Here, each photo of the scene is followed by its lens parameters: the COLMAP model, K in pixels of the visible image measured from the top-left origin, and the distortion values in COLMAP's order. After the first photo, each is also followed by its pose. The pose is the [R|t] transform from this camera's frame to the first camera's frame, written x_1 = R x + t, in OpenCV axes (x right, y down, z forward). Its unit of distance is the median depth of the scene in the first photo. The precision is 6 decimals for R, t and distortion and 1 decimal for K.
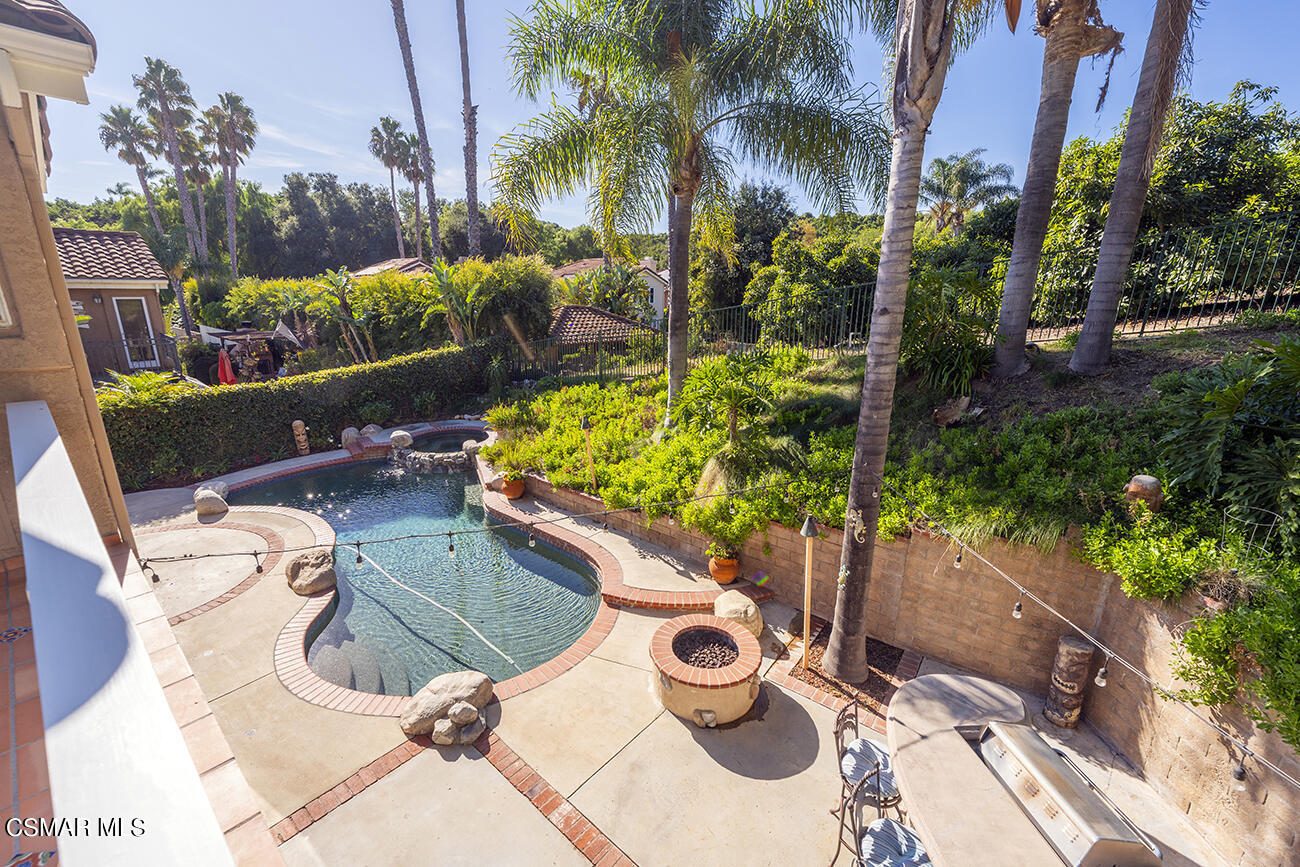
lens RADIAL K [[525.8, 0, 646.5], [0, 525.8, 436.5], [0, 0, 1]] dist [-0.001149, -0.000735]
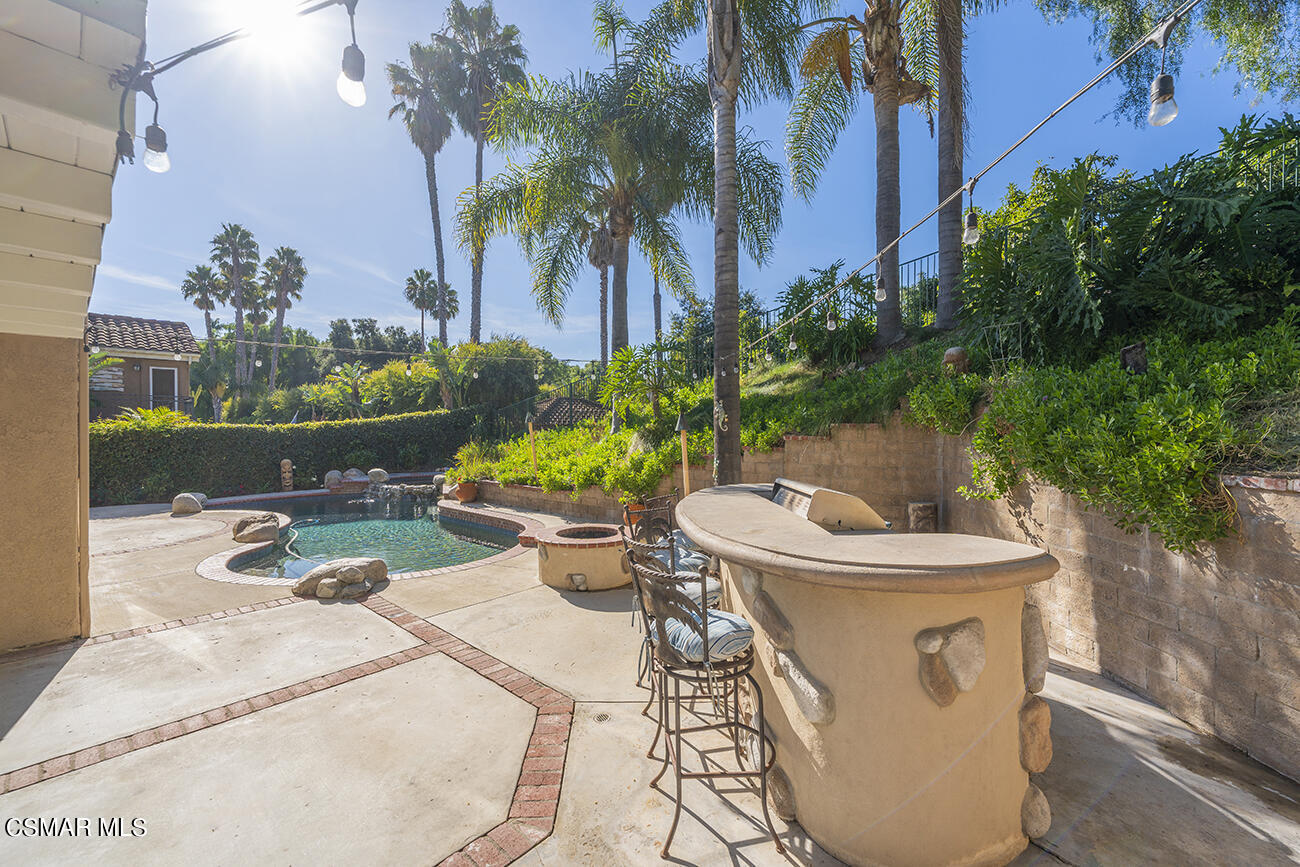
lens RADIAL K [[525.8, 0, 648.9], [0, 525.8, 442.7], [0, 0, 1]] dist [-0.001149, -0.000735]
pose [[0.999234, -0.021765, -0.032532, 0.123128], [0.012757, 0.966849, -0.255029, 0.221891], [0.037004, 0.254419, 0.966386, -0.034787]]
